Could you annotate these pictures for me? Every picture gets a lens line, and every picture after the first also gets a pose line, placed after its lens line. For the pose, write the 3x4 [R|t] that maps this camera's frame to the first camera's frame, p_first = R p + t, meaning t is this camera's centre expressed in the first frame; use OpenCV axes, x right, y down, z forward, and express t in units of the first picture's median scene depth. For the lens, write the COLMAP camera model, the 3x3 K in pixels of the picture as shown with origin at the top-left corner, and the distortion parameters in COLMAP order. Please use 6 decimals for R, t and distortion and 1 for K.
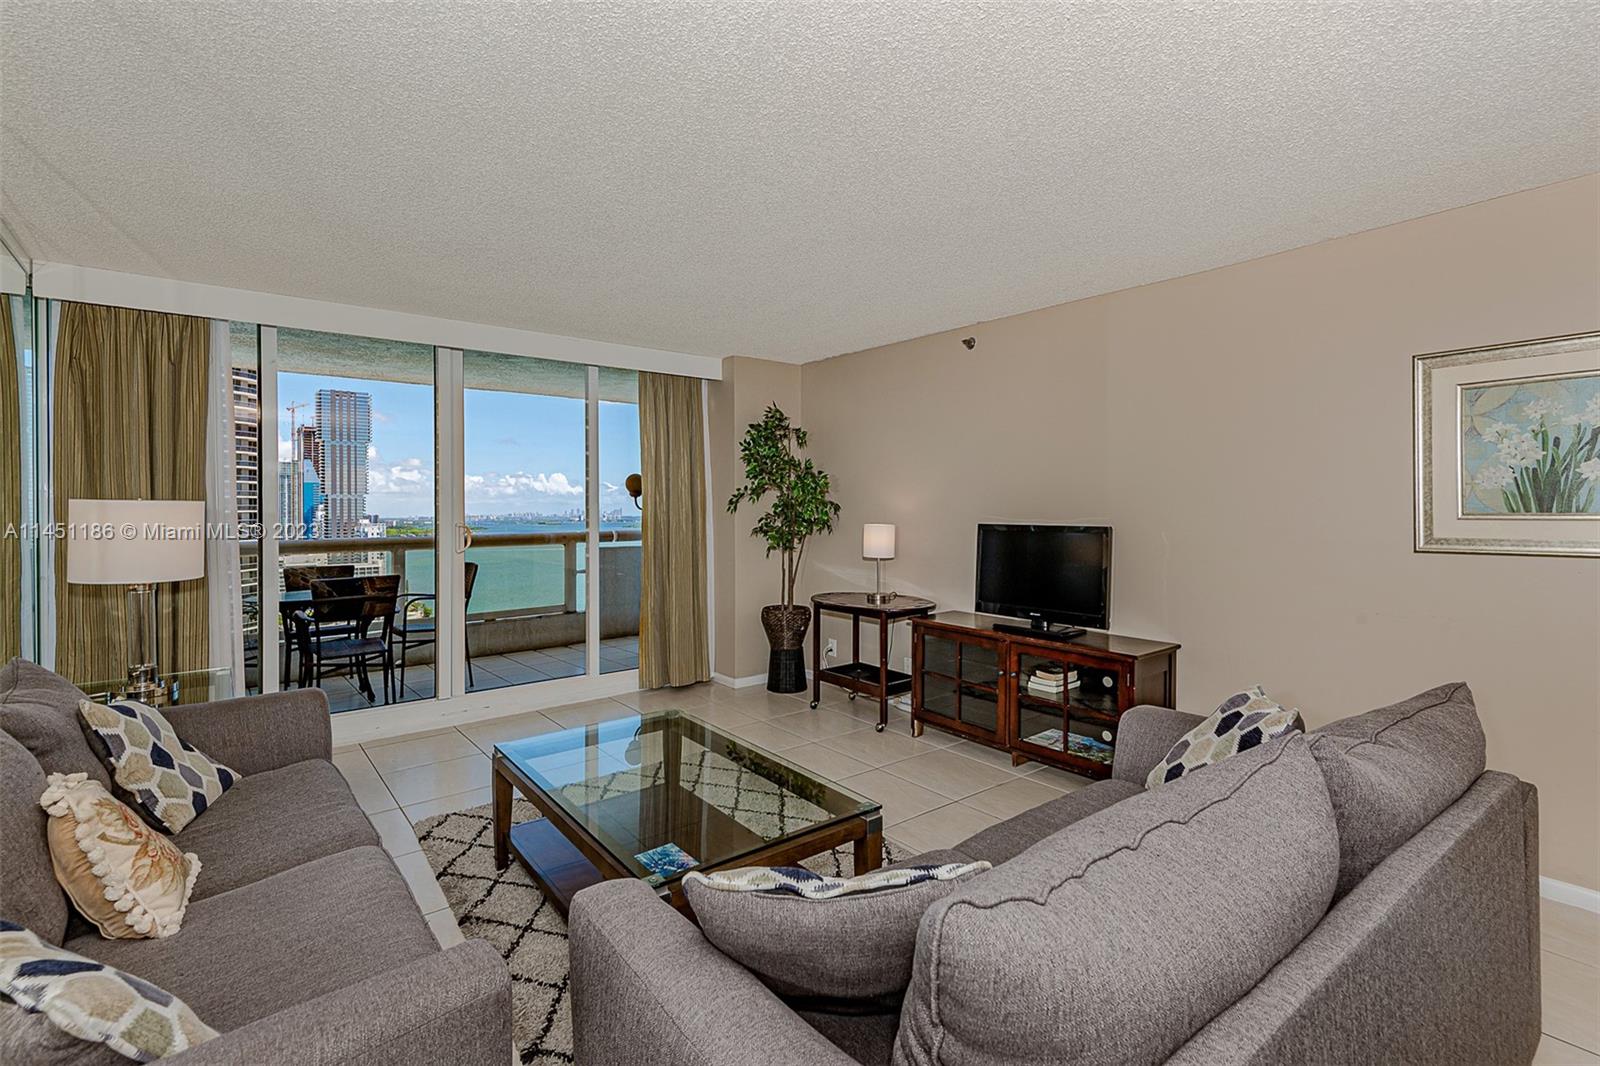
lens RADIAL K [[739.1, 0, 794.2], [0, 739.1, 524.4], [0, 0, 1]] dist [0.026574, -0.007661]
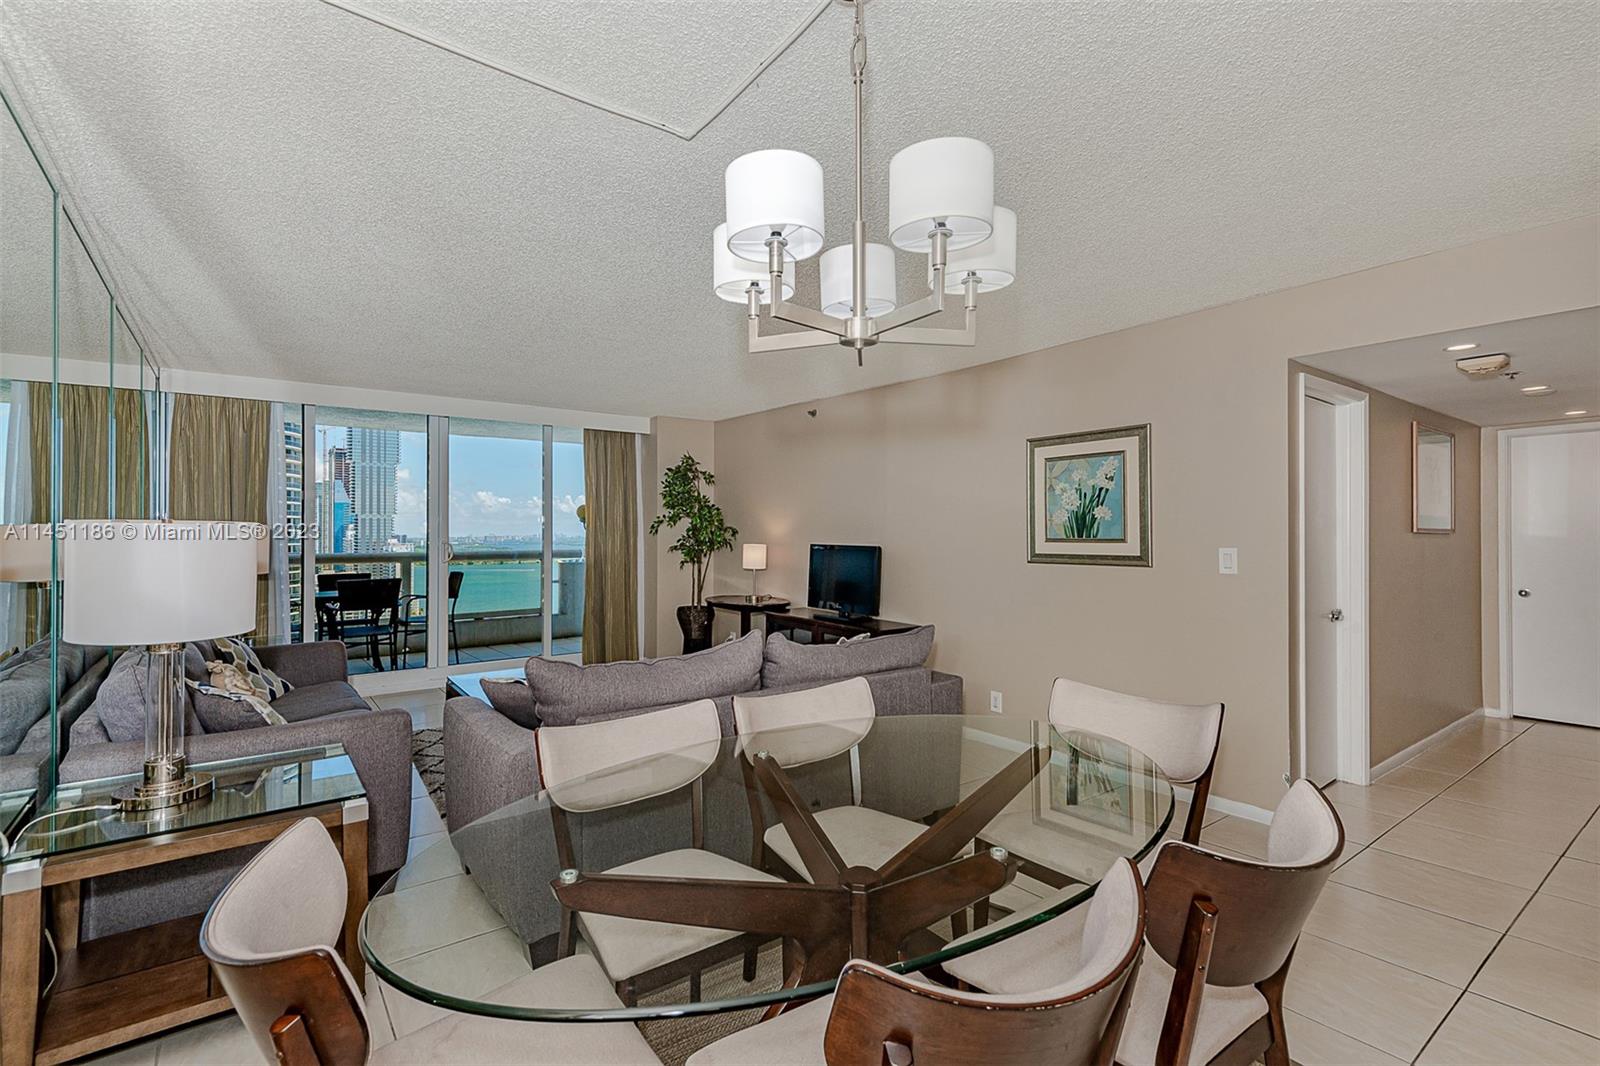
lens RADIAL K [[739.1, 0, 811.7], [0, 739.1, 542.6], [0, 0, 1]] dist [0.026574, -0.007661]
pose [[0.999906, 0.006636, -0.012025, 0.216416], [-0.006708, 0.999960, -0.005953, 0.004160], [0.011985, 0.006033, 0.999910, -0.326025]]
